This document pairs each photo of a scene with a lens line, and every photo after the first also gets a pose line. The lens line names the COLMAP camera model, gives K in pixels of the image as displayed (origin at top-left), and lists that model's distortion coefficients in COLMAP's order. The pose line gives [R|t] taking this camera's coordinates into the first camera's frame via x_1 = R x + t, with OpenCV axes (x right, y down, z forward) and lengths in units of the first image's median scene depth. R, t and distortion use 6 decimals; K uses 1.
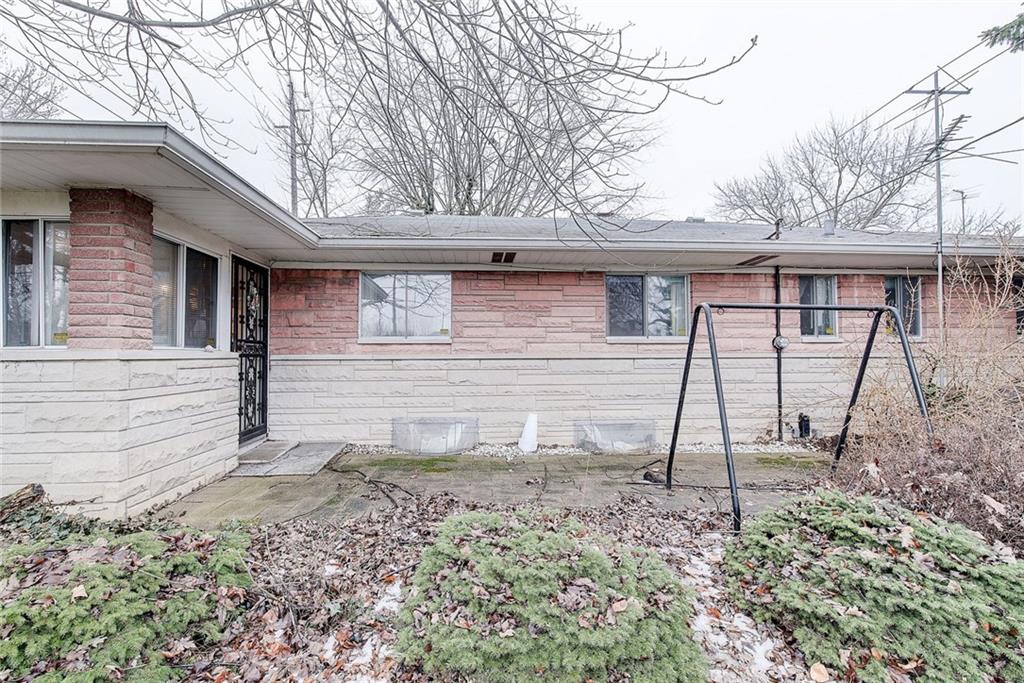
lens RADIAL K [[442.6, 0, 511.7], [0, 442.6, 340.8], [0, 0, 1]] dist [-0.001939, -0.001228]
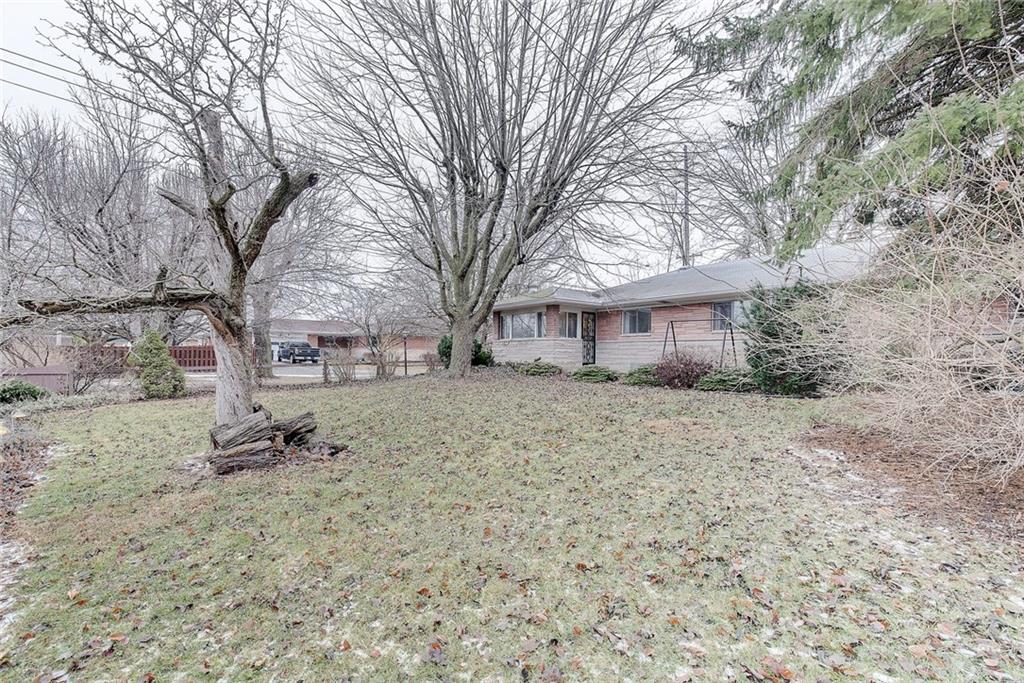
lens RADIAL K [[442.6, 0, 512.7], [0, 442.6, 347.4], [0, 0, 1]] dist [-0.001939, -0.001228]
pose [[0.606624, -0.005326, -0.794971, 1.530918], [0.013232, 0.999907, 0.003398, 0.059856], [0.794879, -0.012581, 0.606638, -1.308590]]
